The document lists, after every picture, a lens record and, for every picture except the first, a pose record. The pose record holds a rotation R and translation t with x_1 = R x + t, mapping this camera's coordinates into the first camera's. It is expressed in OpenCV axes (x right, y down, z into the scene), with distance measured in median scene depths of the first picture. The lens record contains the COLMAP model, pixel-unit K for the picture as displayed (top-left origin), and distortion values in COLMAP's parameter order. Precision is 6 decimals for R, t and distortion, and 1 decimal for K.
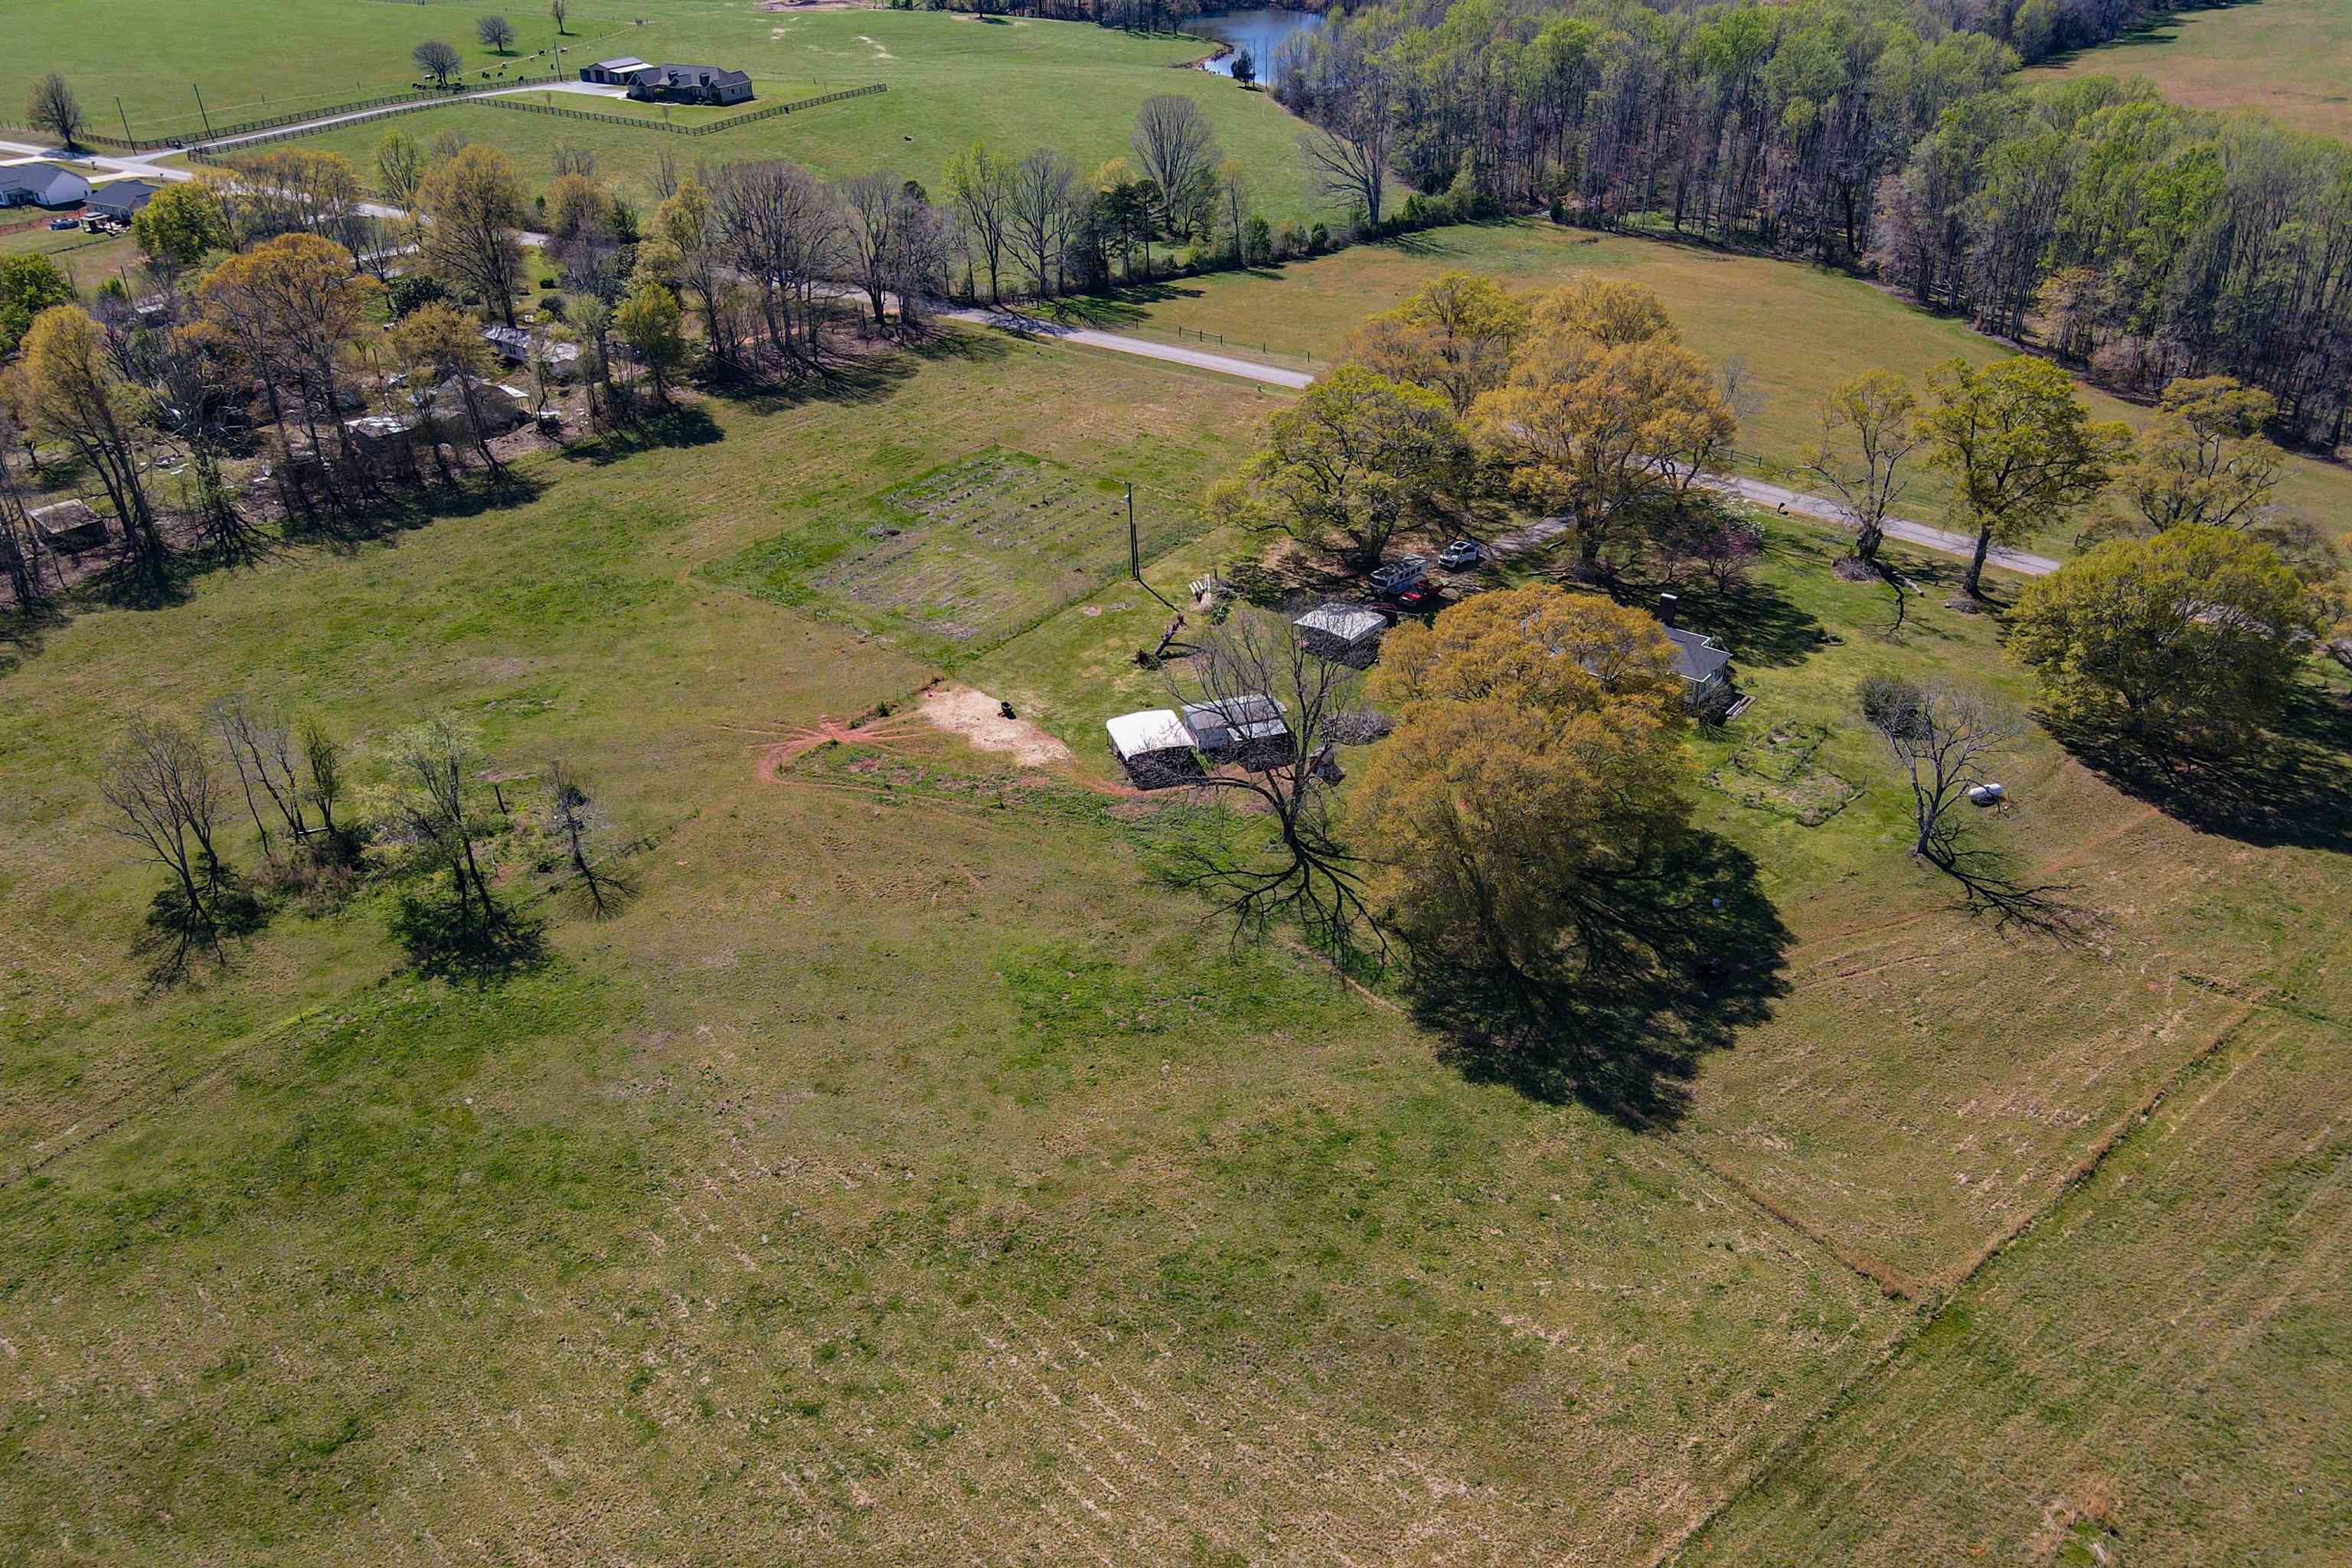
lens RADIAL K [[1735.7, 0, 1166.3], [0, 1735.7, 791.0], [0, 0, 1]] dist [-0.014188, 0.034497]
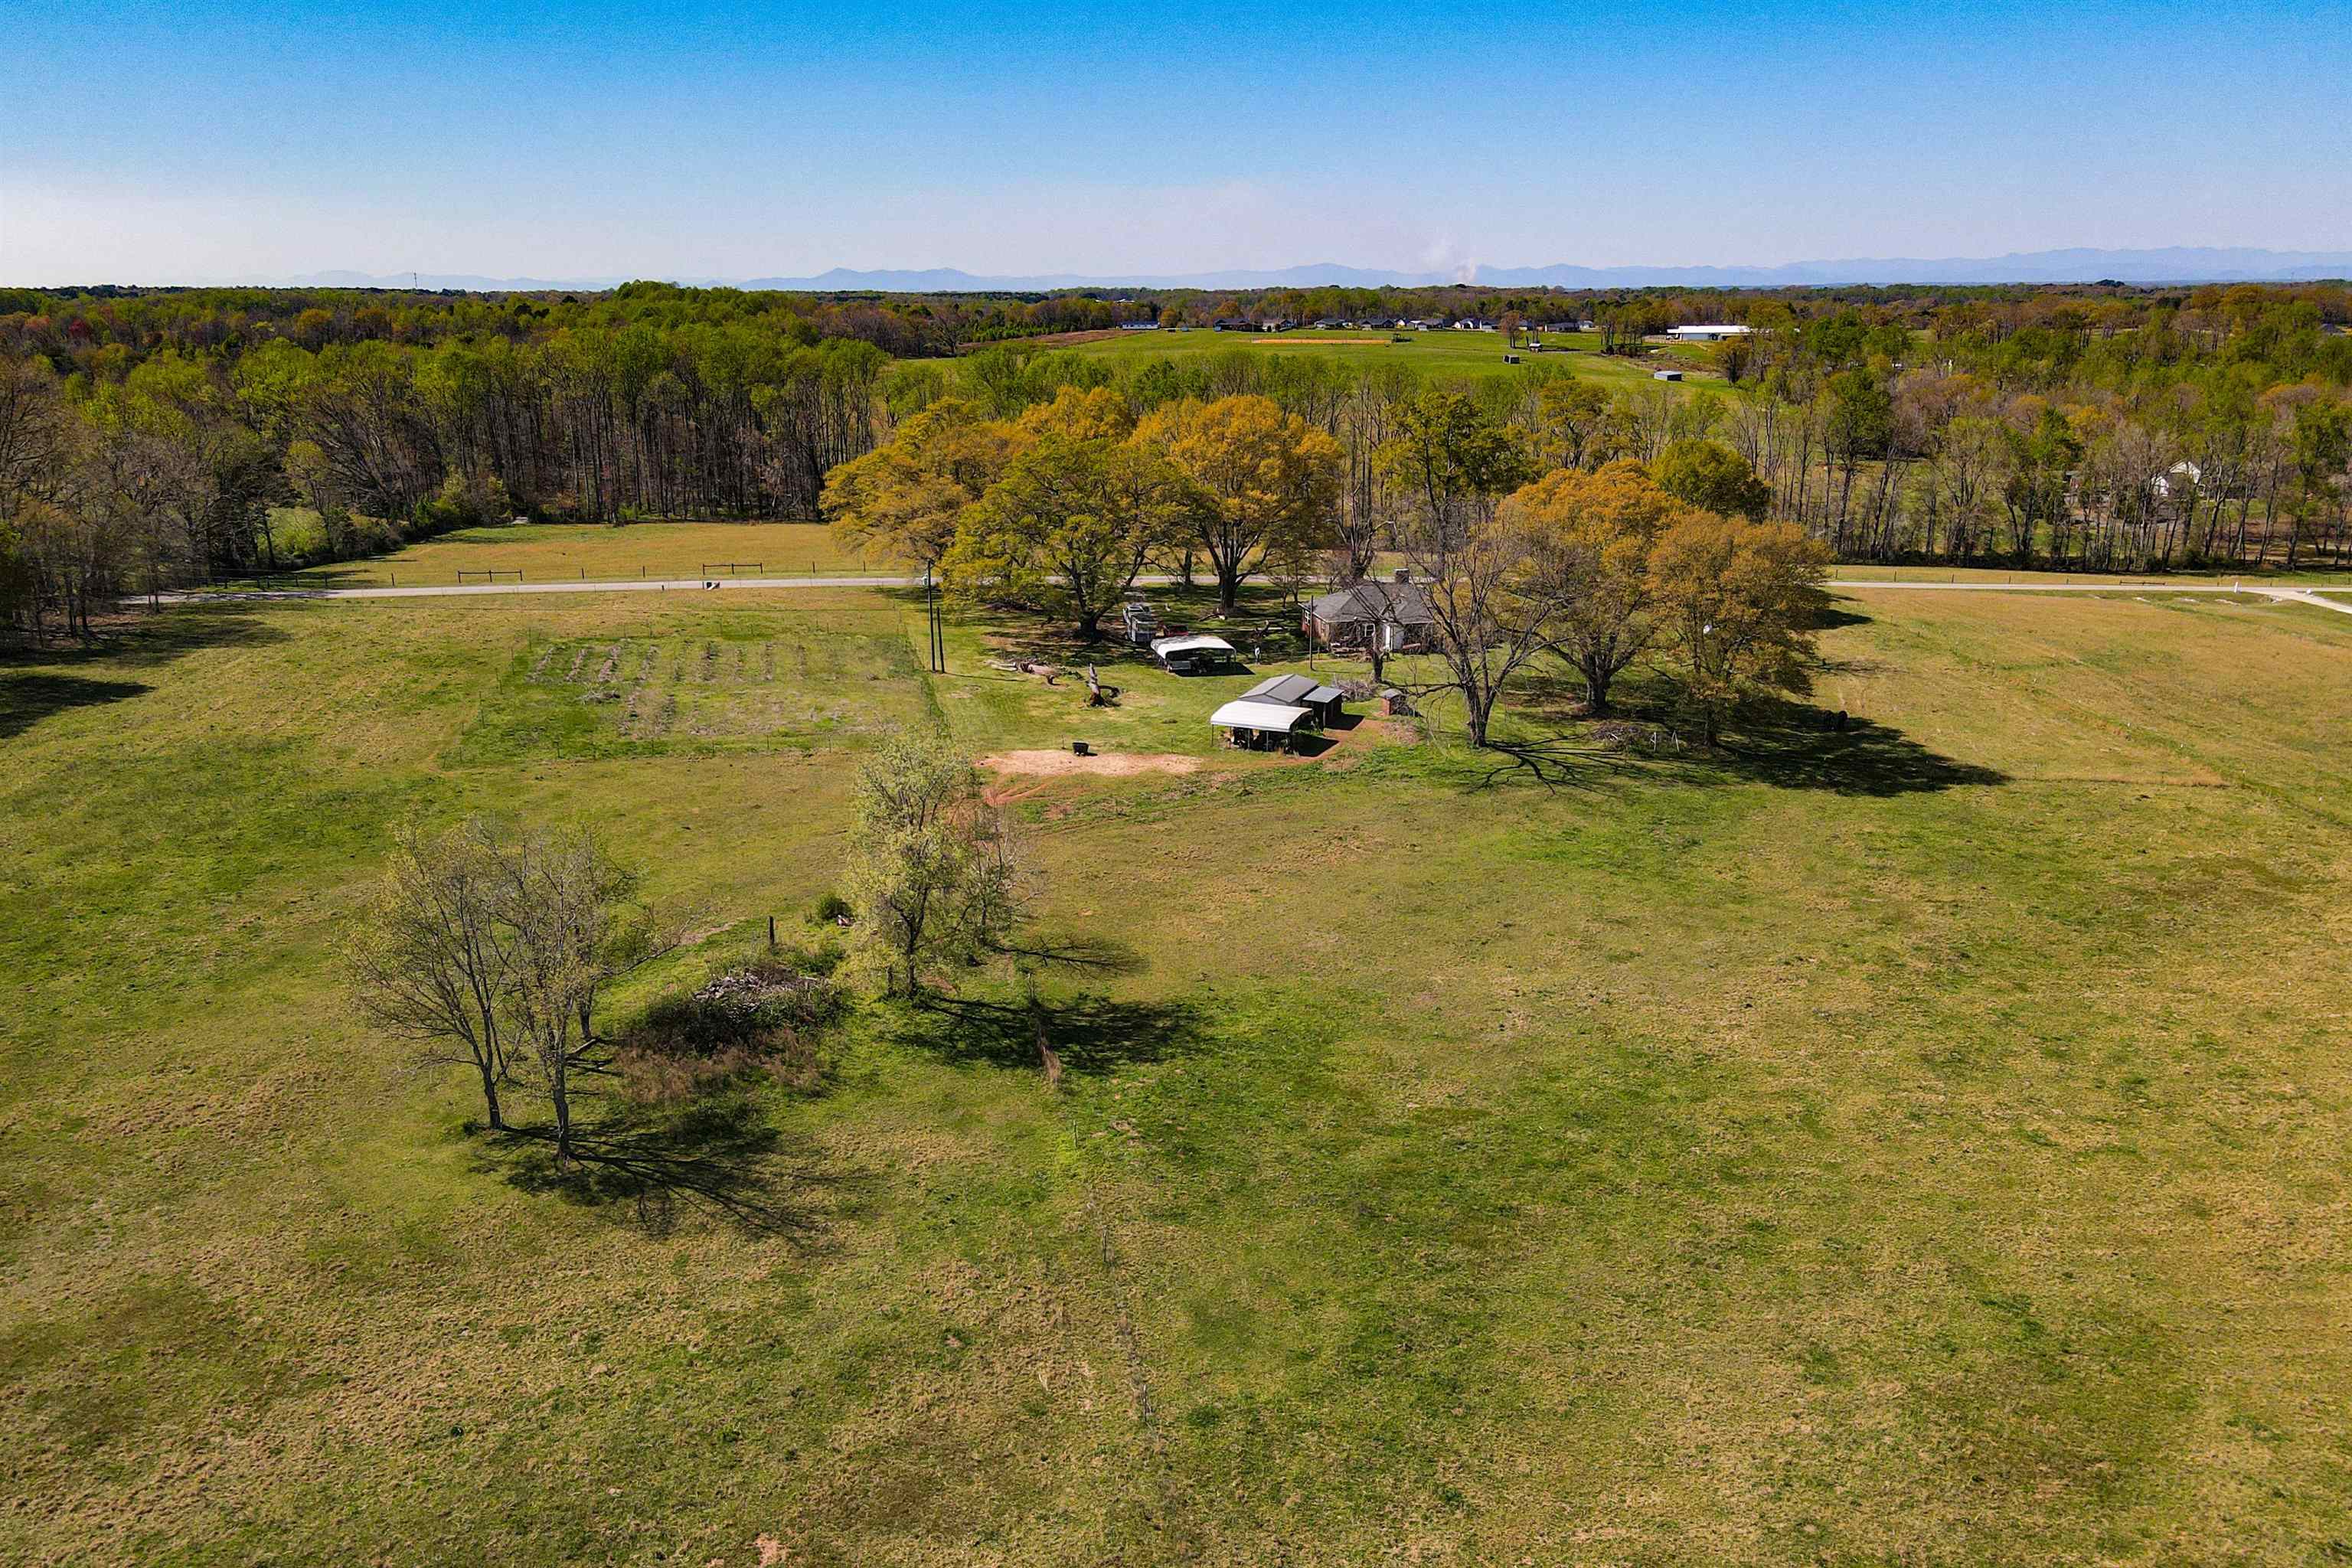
lens RADIAL K [[1735.7, 0, 1171.0], [0, 1735.7, 797.1], [0, 0, 1]] dist [-0.014188, 0.034497]
pose [[0.646810, -0.203540, 0.734988, -0.825808], [0.382181, 0.920494, -0.081418, 0.072653], [-0.659980, 0.333561, 0.673174, 0.478011]]
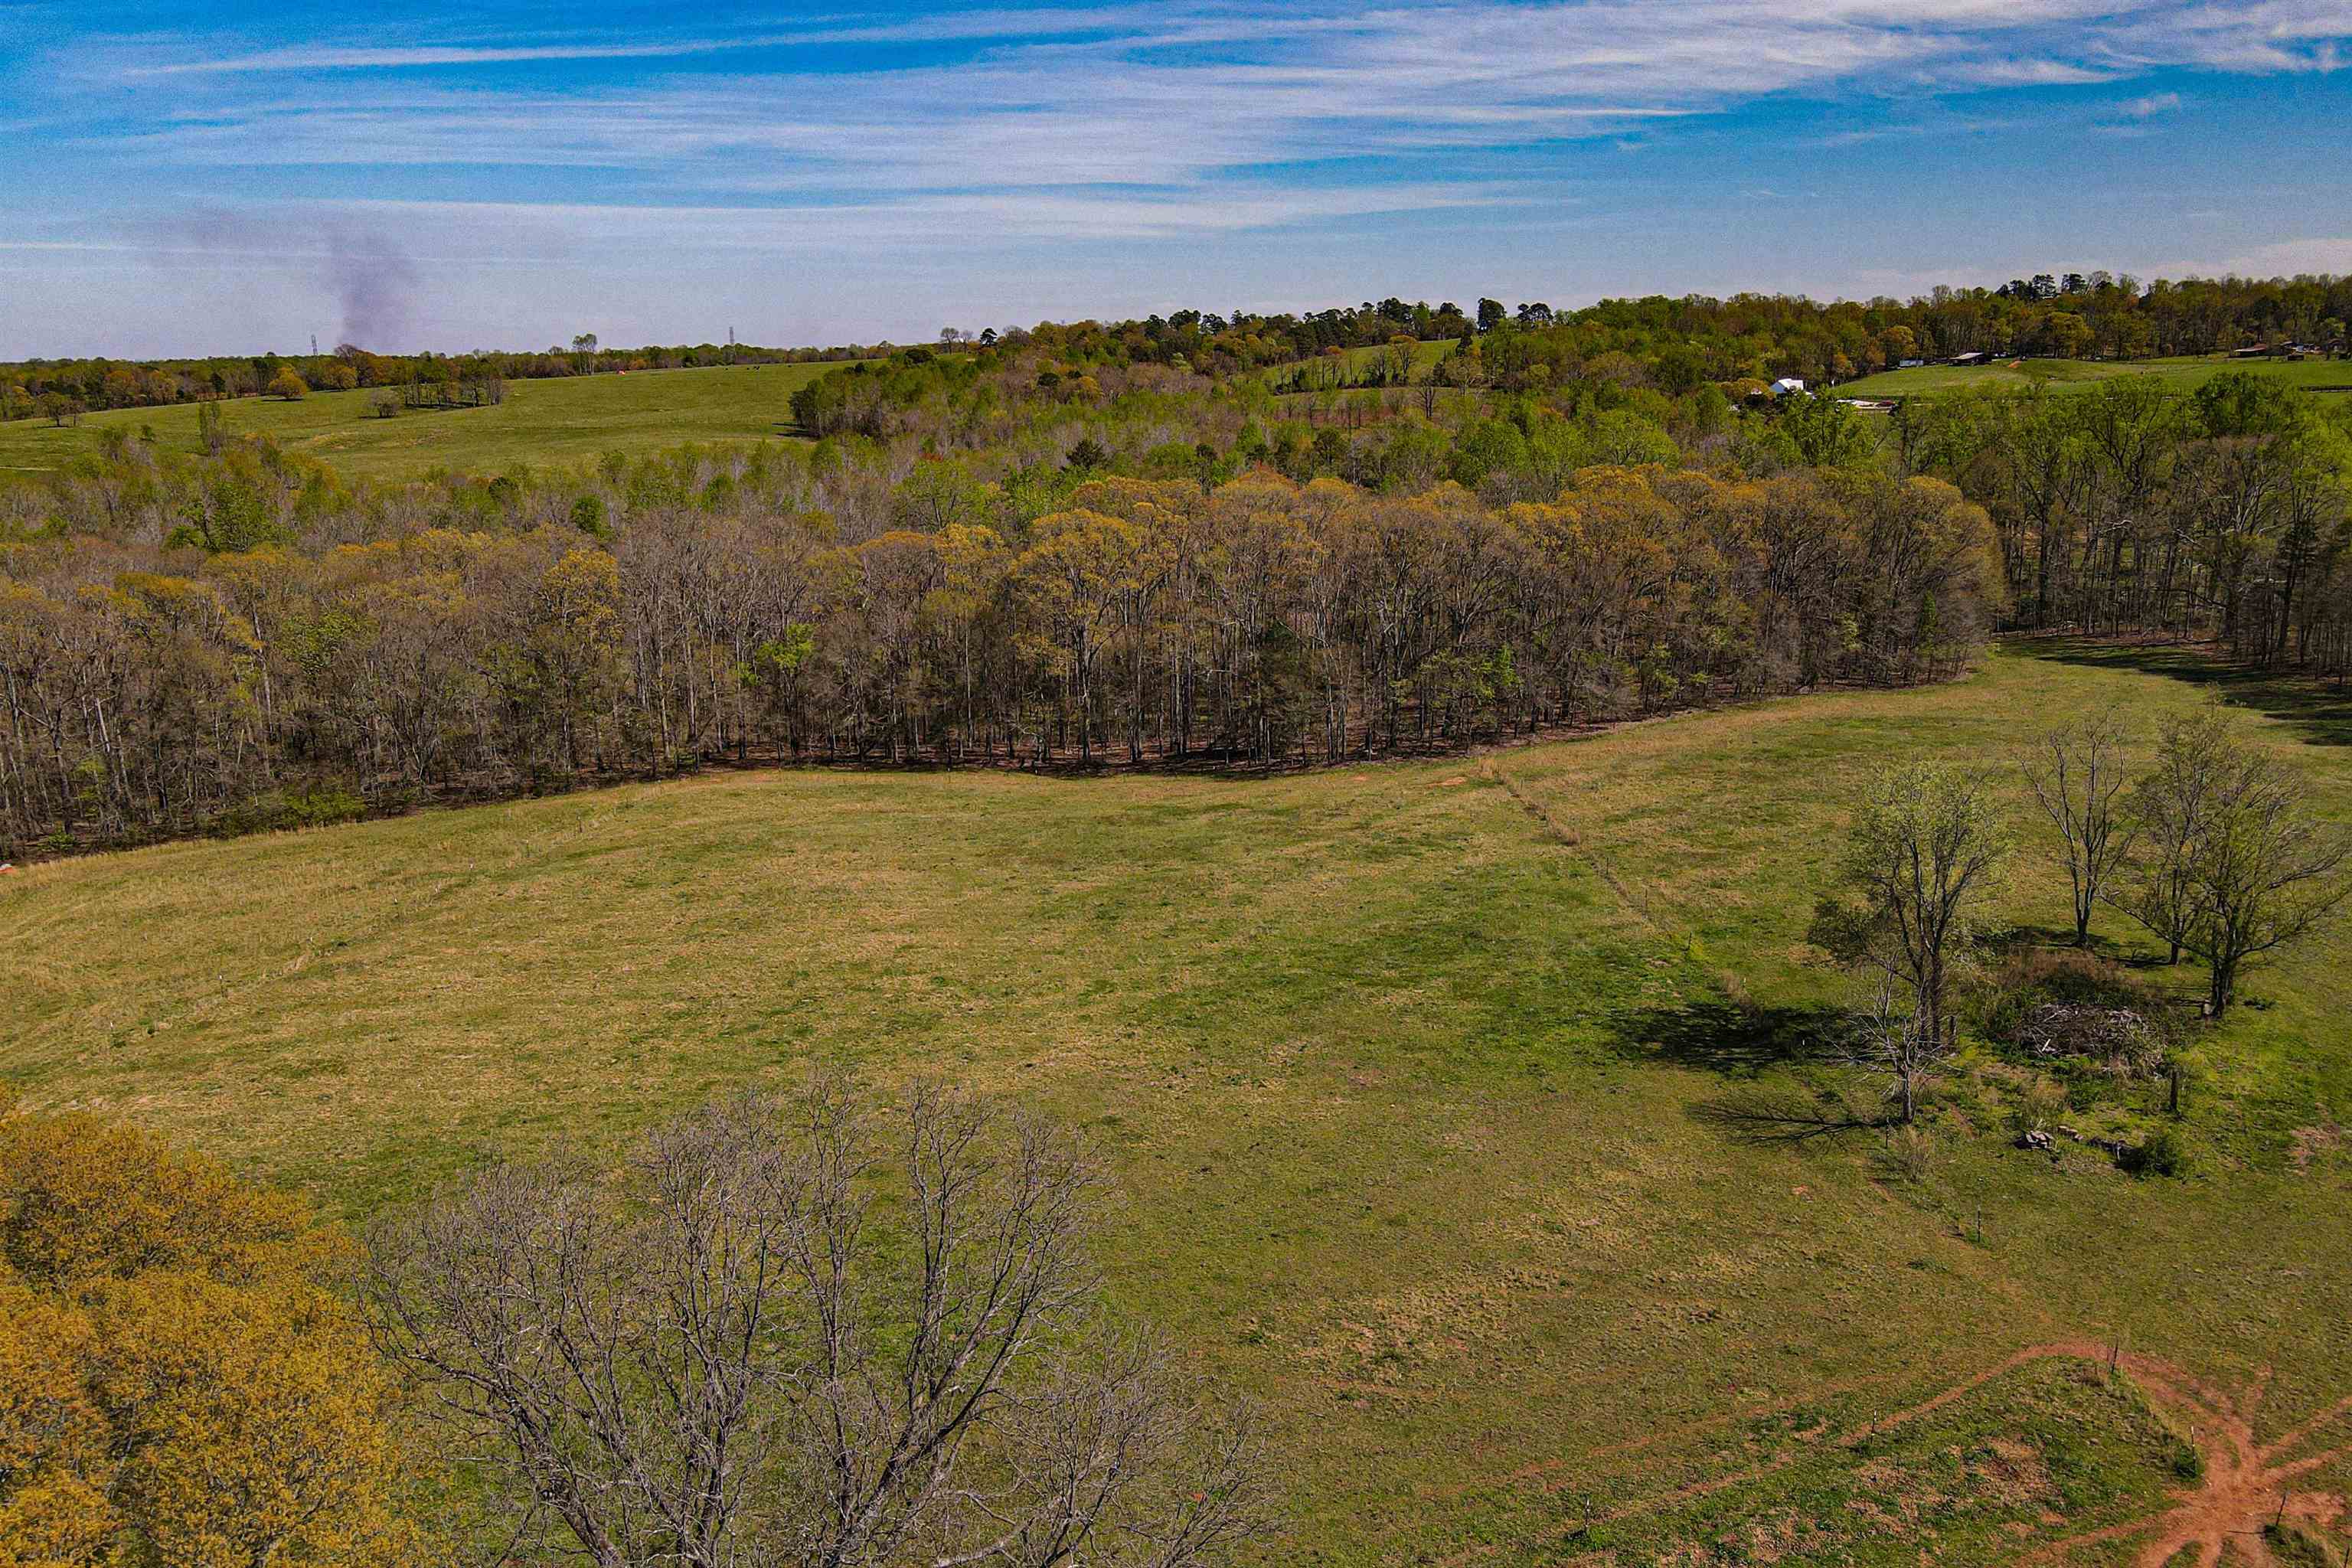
lens RADIAL K [[1735.7, 0, 1160.9], [0, 1735.7, 786.1], [0, 0, 1]] dist [-0.014188, 0.034497]
pose [[-0.760308, 0.197922, -0.618675, 0.172056], [-0.295947, 0.742300, 0.601170, -0.317419], [0.578227, 0.640170, -0.505802, 1.118992]]
